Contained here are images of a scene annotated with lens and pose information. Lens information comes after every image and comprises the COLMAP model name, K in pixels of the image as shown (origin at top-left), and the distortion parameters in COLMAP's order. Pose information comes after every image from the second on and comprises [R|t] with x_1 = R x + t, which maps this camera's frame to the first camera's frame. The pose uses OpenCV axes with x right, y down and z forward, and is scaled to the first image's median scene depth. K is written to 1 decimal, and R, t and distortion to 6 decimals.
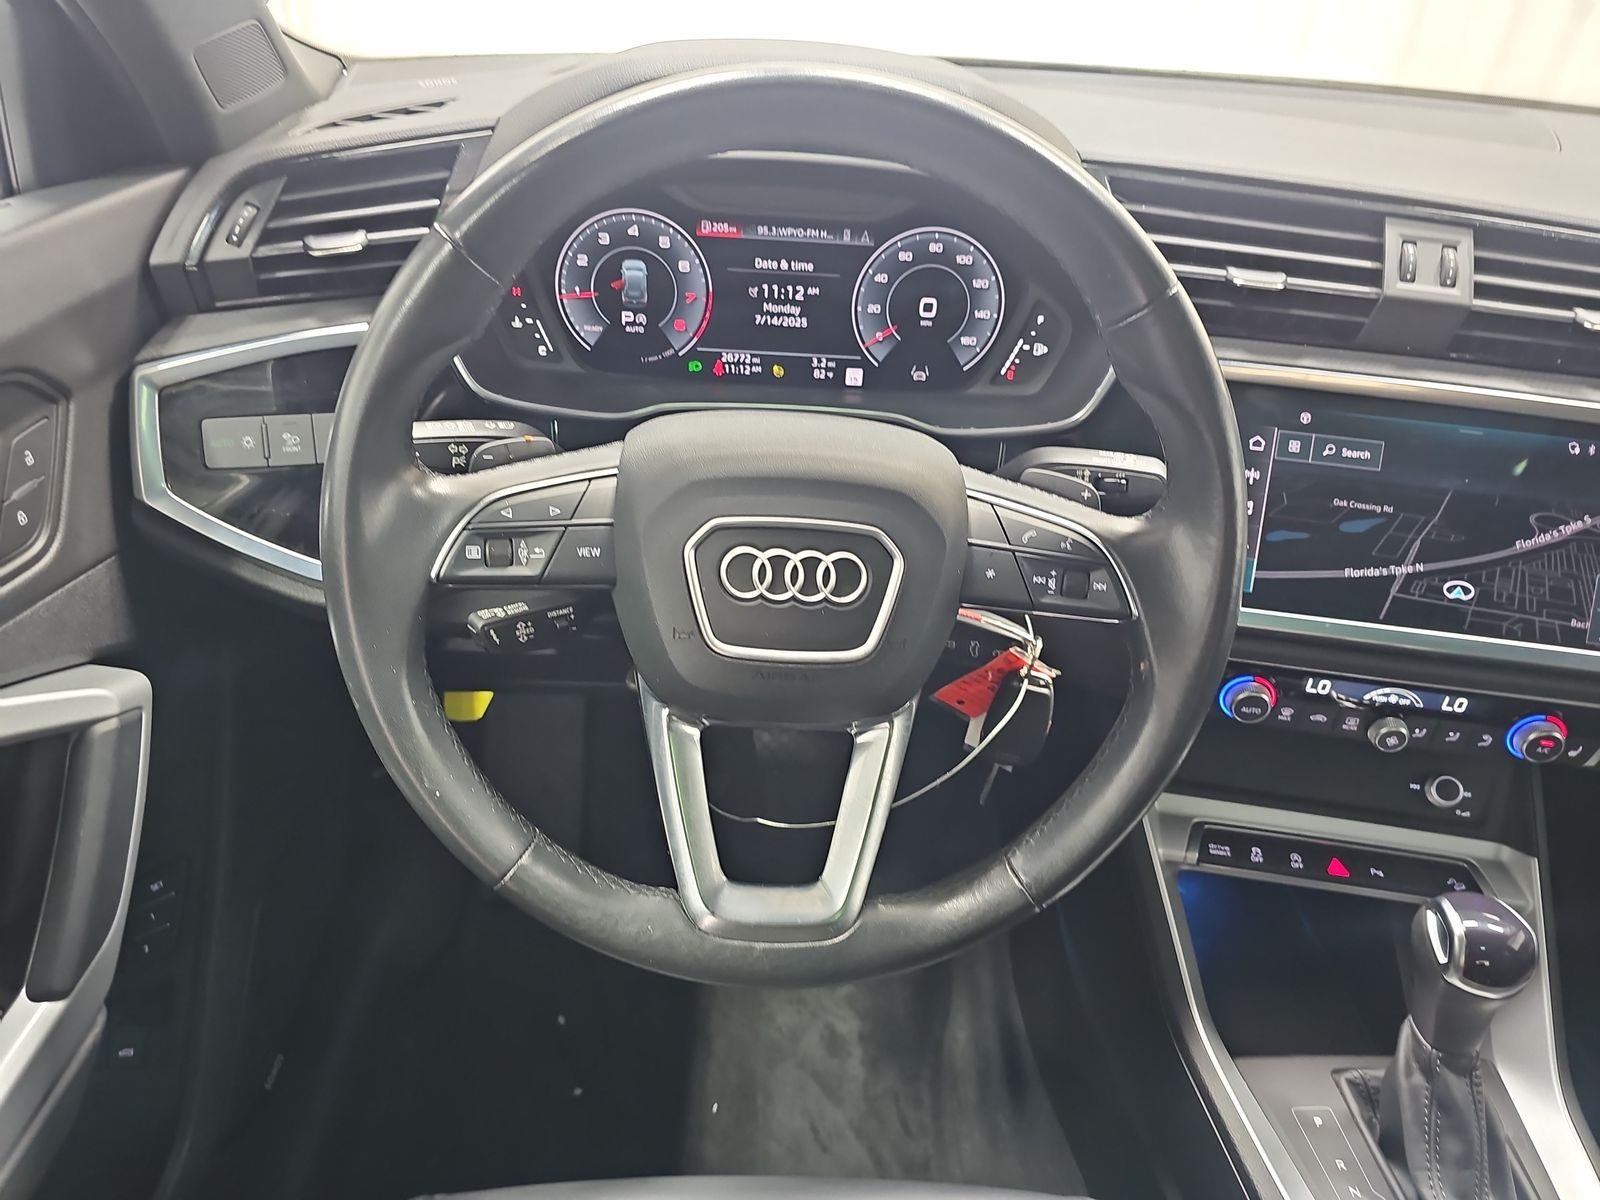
lens RADIAL K [[1081.2, 0, 797.0], [0, 1081.2, 587.1], [0, 0, 1]] dist [0.052270, -0.079885]
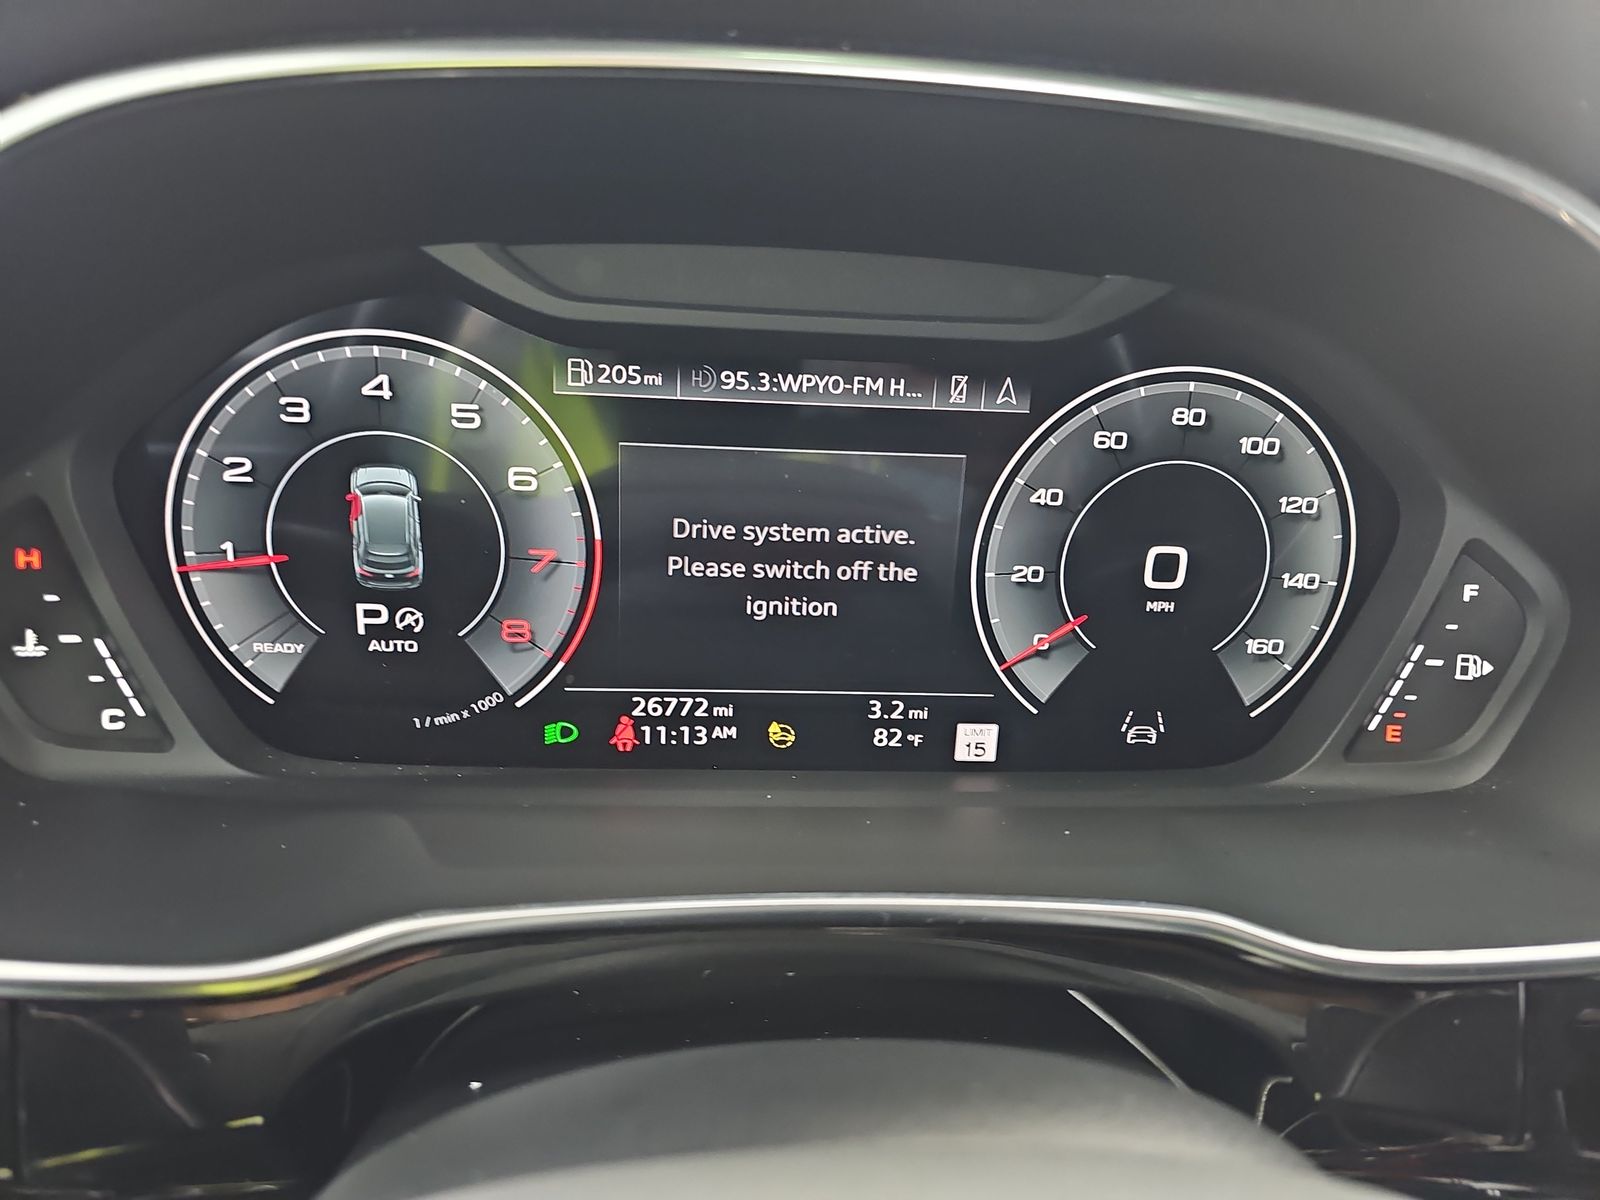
lens RADIAL K [[1054.4, 0, 808.9], [0, 1054.4, 597.2], [0, 0, 1]] dist [0.051701, -0.070723]
pose [[0.998287, -0.029123, 0.050739, -0.026223], [0.038227, 0.981253, -0.188894, -0.184510], [-0.044286, 0.190510, 0.980686, 0.650820]]
